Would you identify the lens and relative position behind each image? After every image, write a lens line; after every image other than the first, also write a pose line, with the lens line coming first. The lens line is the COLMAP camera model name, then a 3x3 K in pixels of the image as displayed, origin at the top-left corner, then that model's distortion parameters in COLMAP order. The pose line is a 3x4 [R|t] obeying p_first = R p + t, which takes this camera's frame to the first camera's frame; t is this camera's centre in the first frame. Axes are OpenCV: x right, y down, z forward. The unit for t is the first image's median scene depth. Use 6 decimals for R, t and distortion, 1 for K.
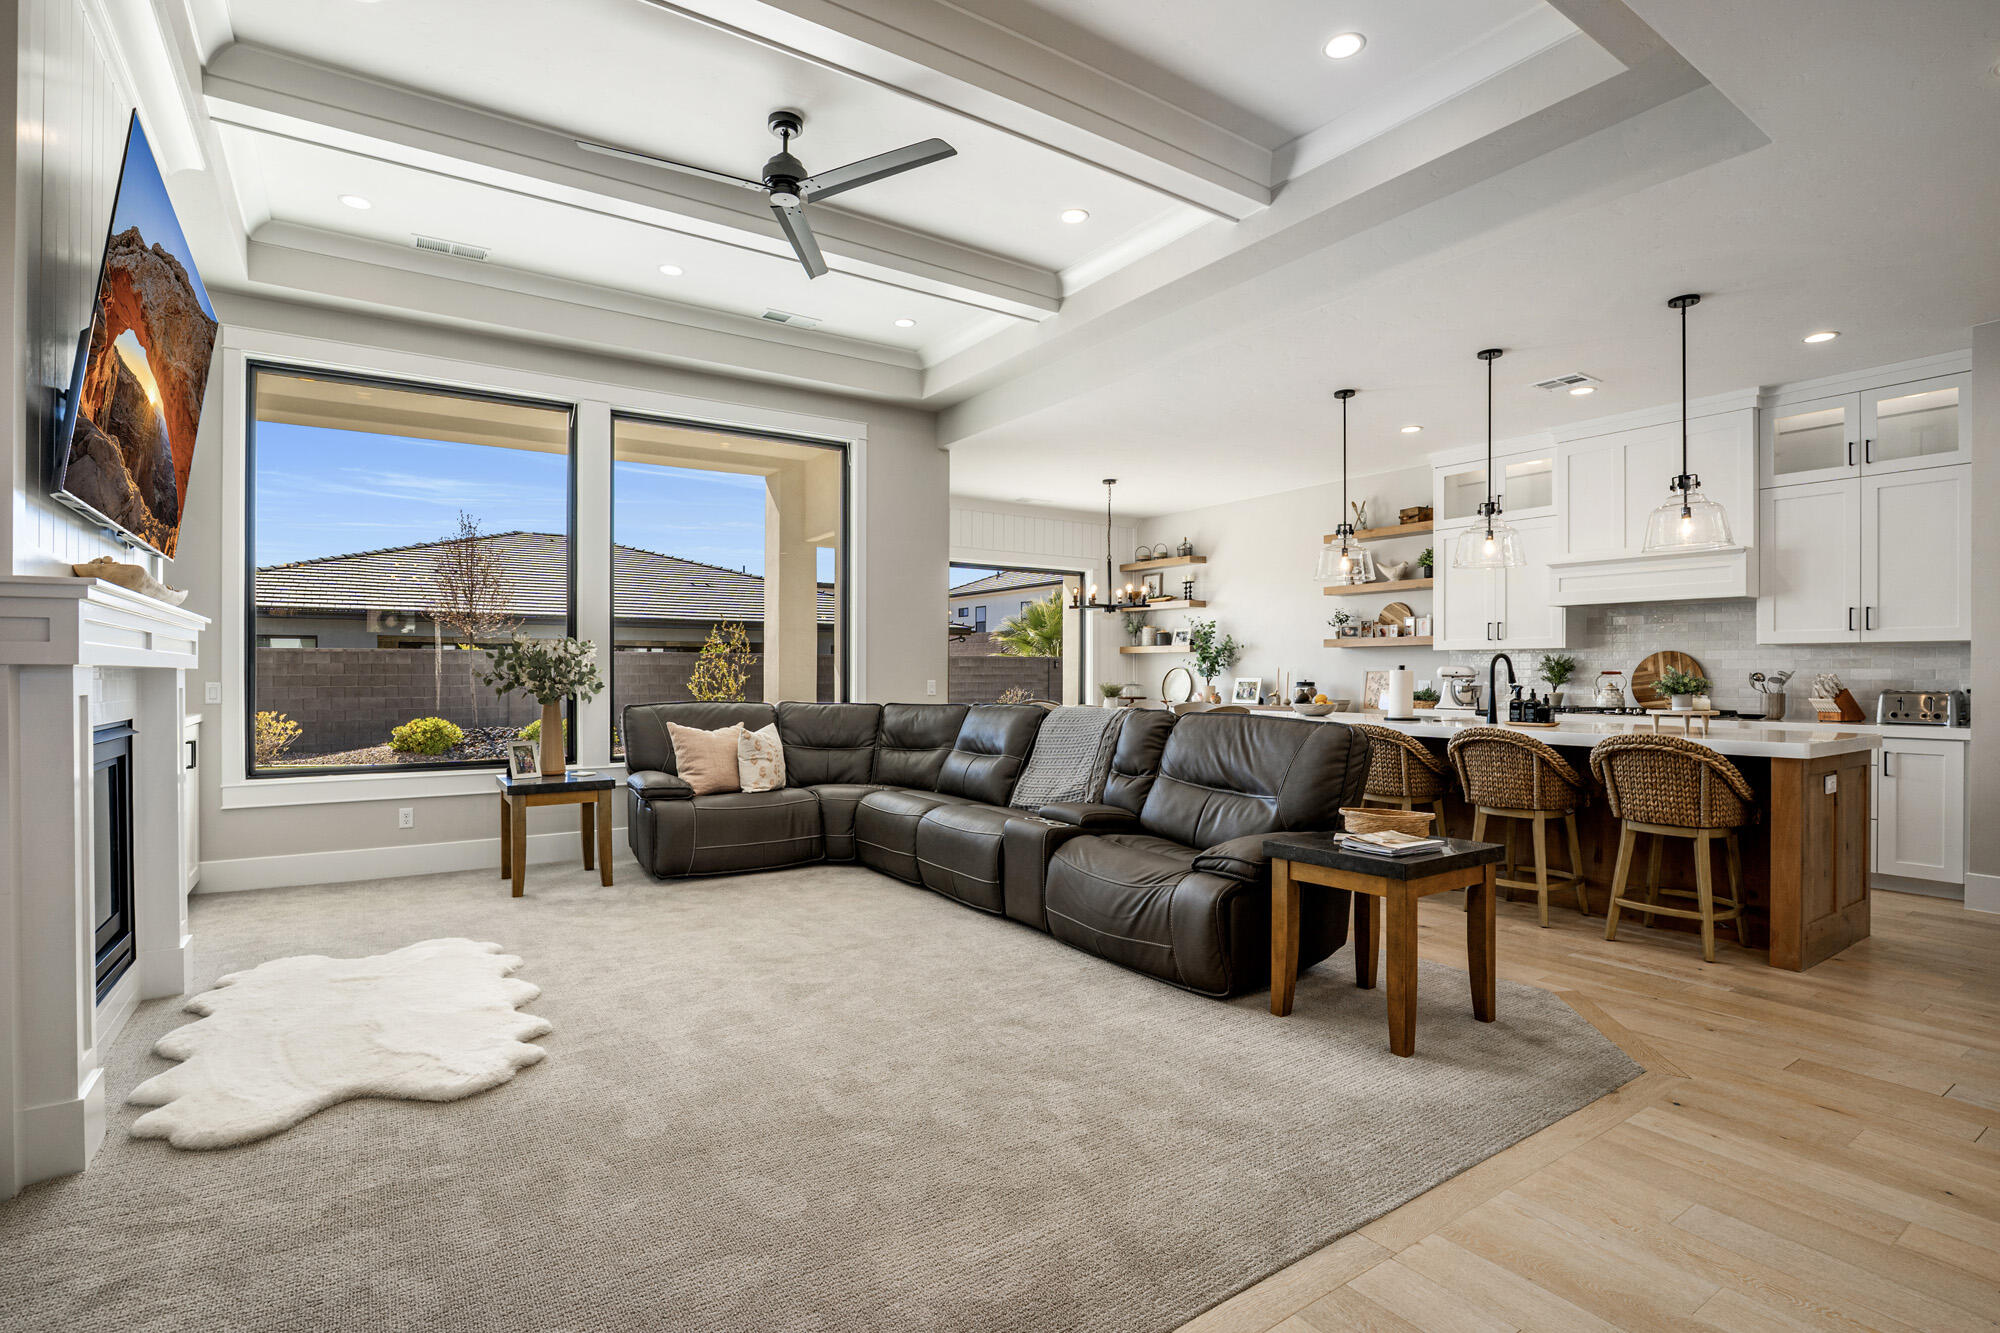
lens RADIAL K [[959.4, 0, 991.5], [0, 959.4, 673.8], [0, 0, 1]] dist [-0.039787, 0.011495]
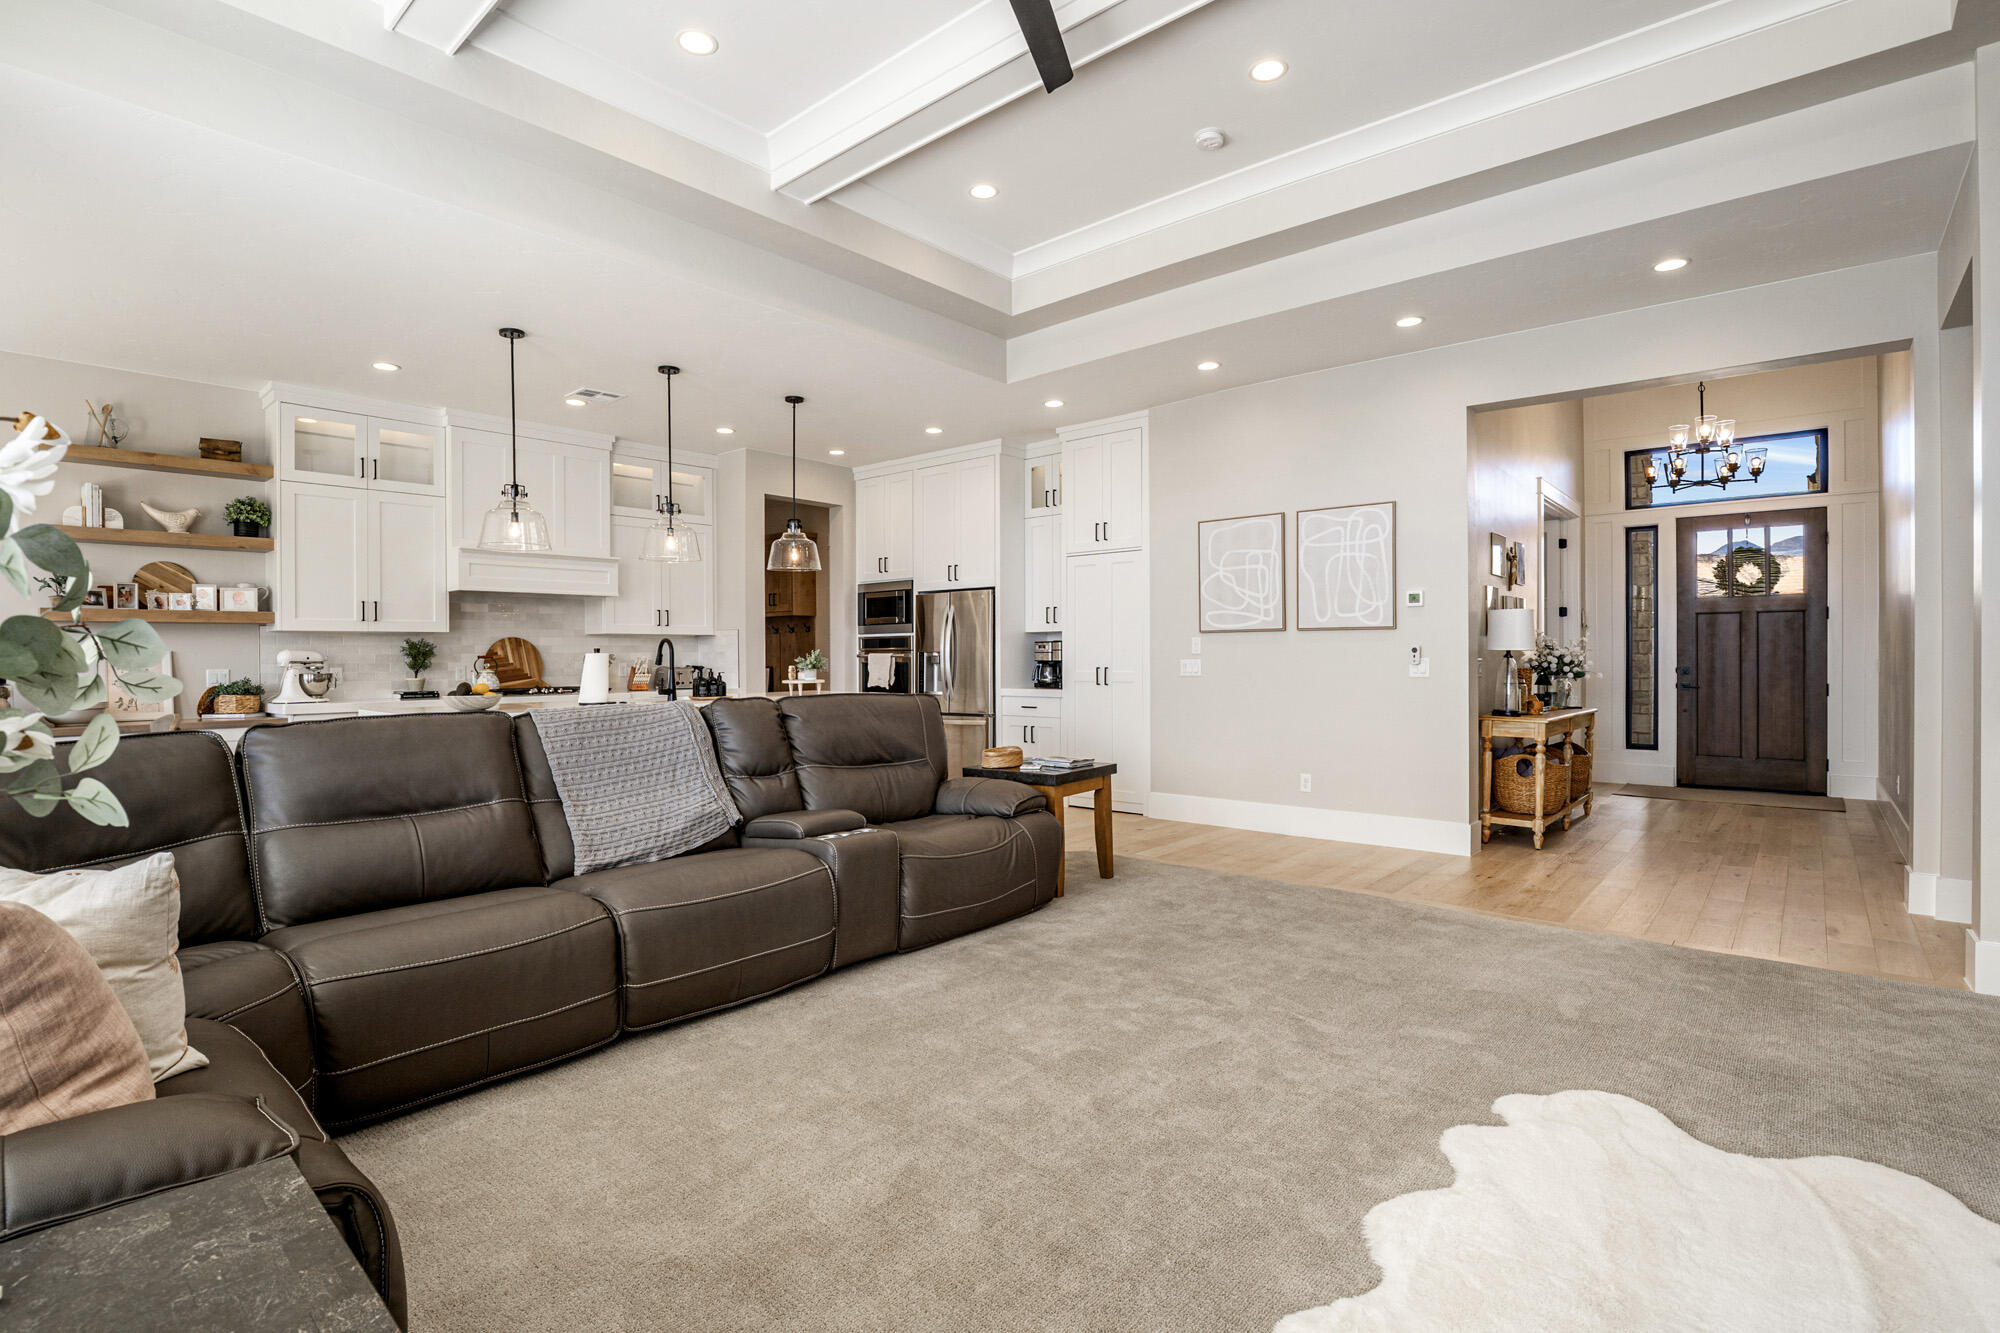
lens RADIAL K [[946.3, 0, 989.0], [0, 946.3, 666.2], [0, 0, 1]] dist [-0.039684, 0.000210]
pose [[-0.254503, -0.011653, 0.967002, -0.548091], [0.009599, 0.999848, 0.014575, -0.000610], [-0.967024, 0.012991, -0.254353, 0.784718]]
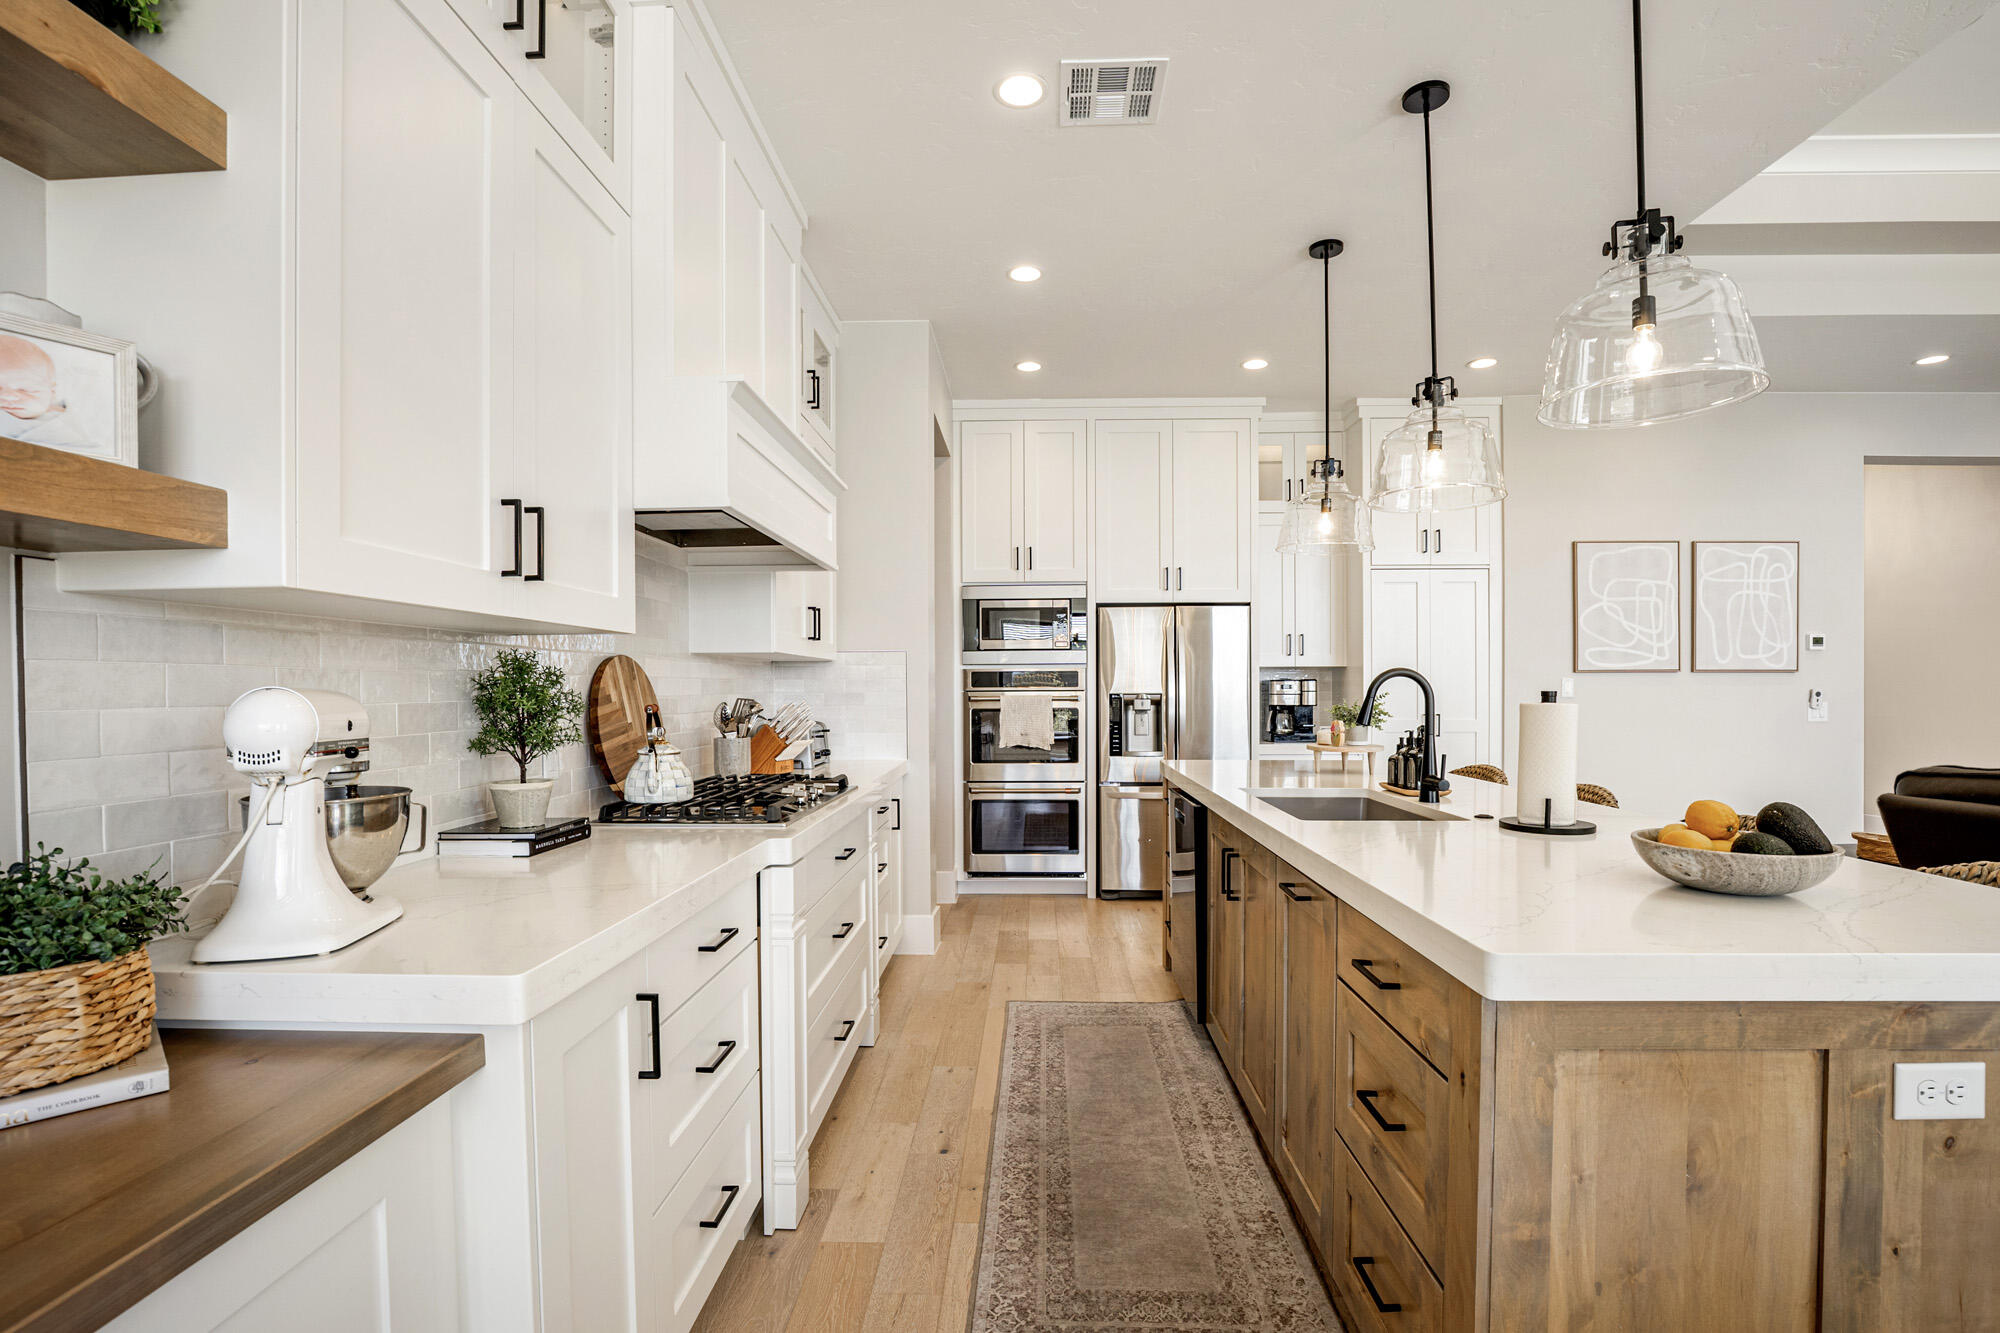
lens RADIAL K [[940.9, 0, 1022.4], [0, 940.9, 712.3], [0, 0, 1]] dist [-0.002442, -0.000528]
pose [[-0.825407, -0.014862, 0.564342, 0.354598], [0.002954, 0.999526, 0.030643, -0.011394], [-0.564530, 0.026960, -0.824972, 1.335172]]
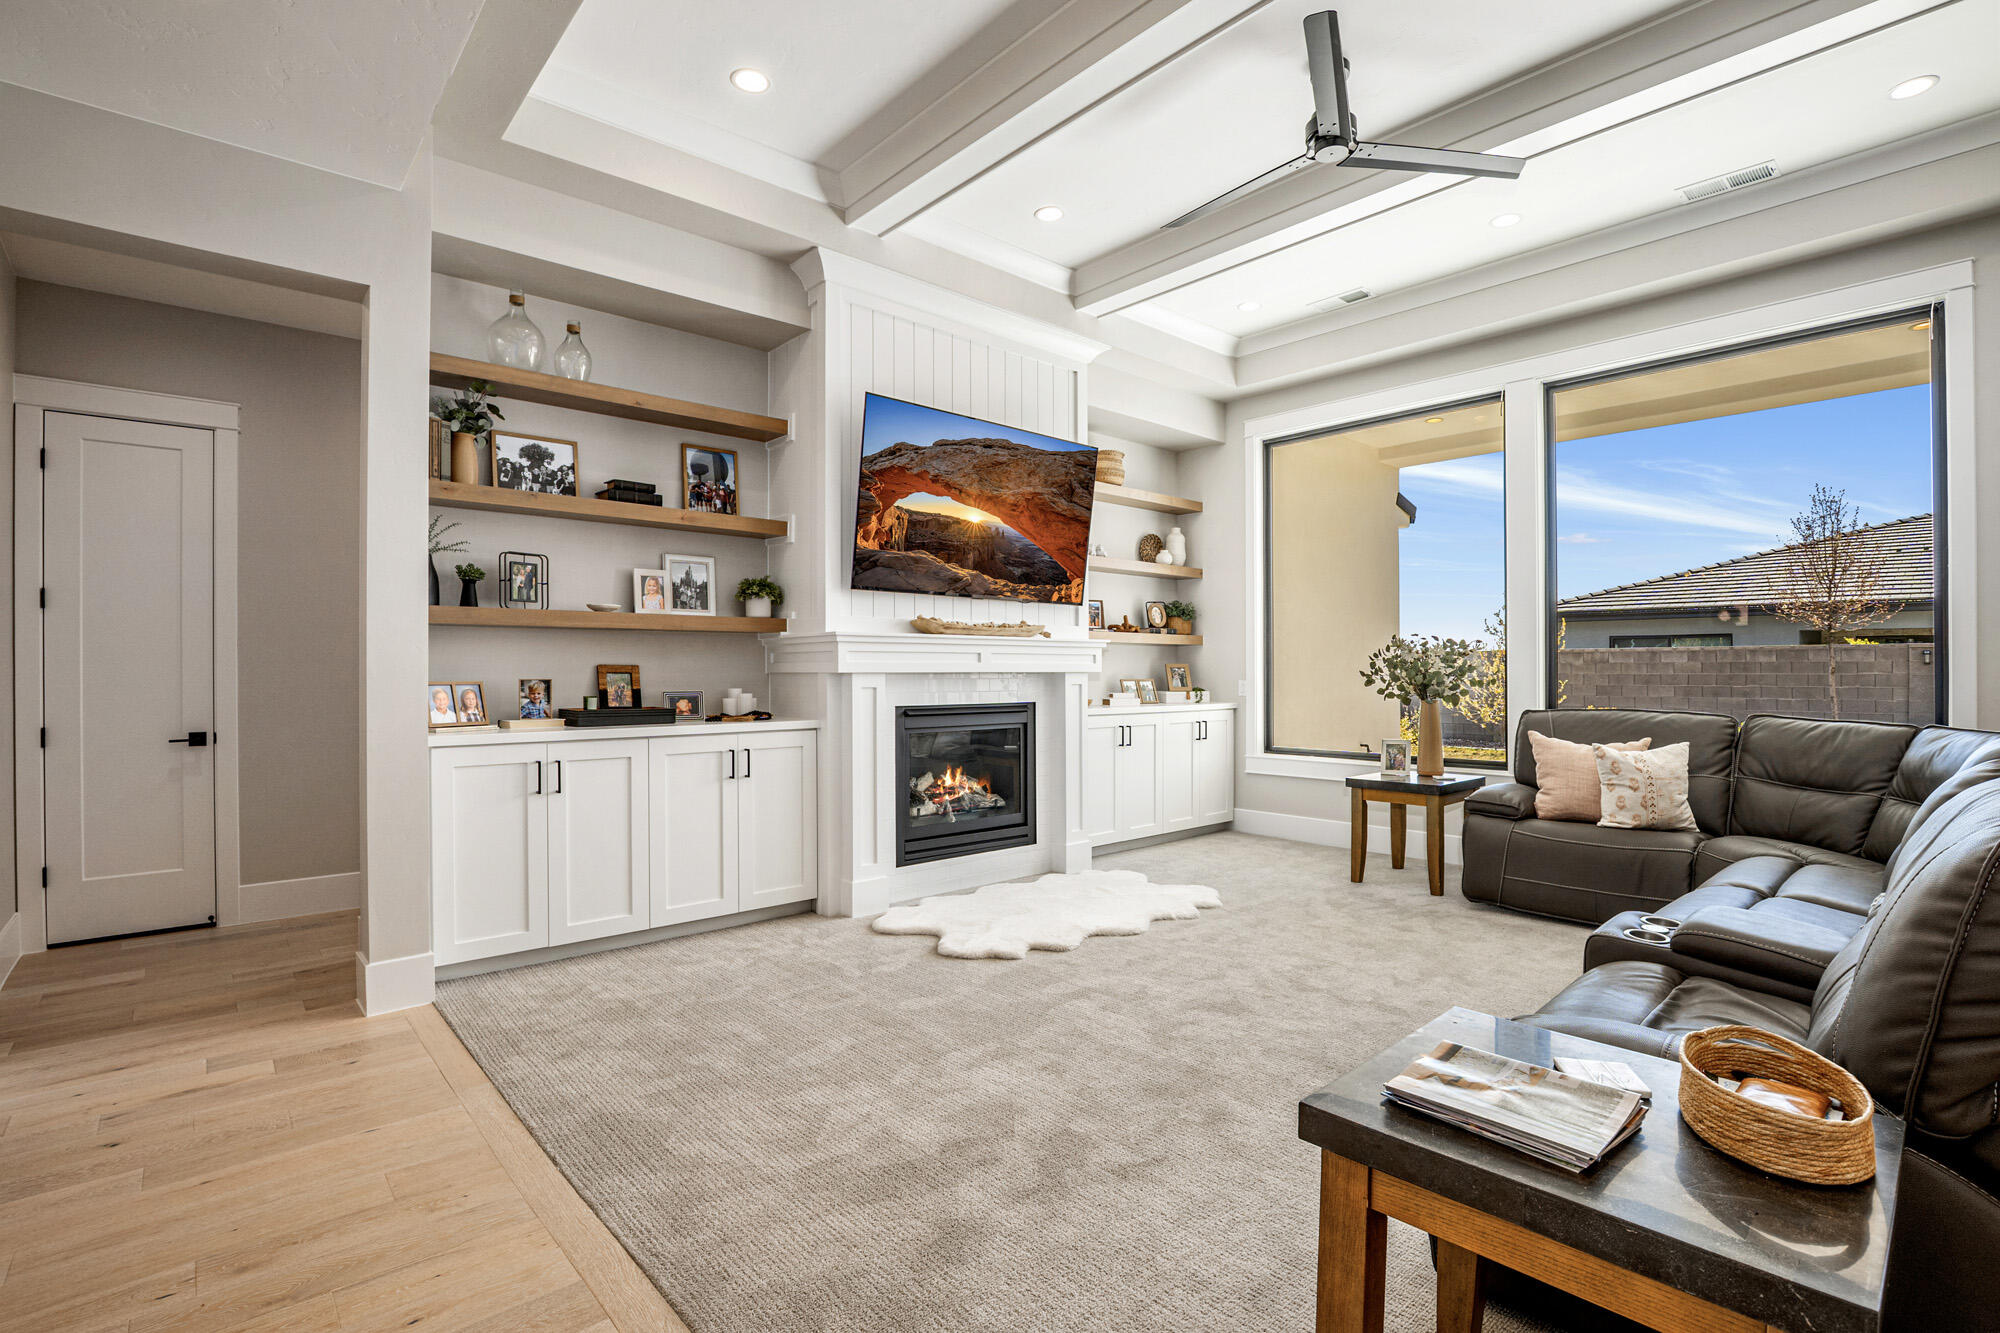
lens RADIAL K [[921.1, 0, 987.4], [0, 921.1, 672.1], [0, 0, 1]] dist [-0.038664, 0.000006]
pose [[0.130408, -0.001350, -0.991460, 0.394634], [0.001447, 0.999998, -0.001172, -0.002193], [0.991459, -0.001281, 0.130410, 0.375343]]
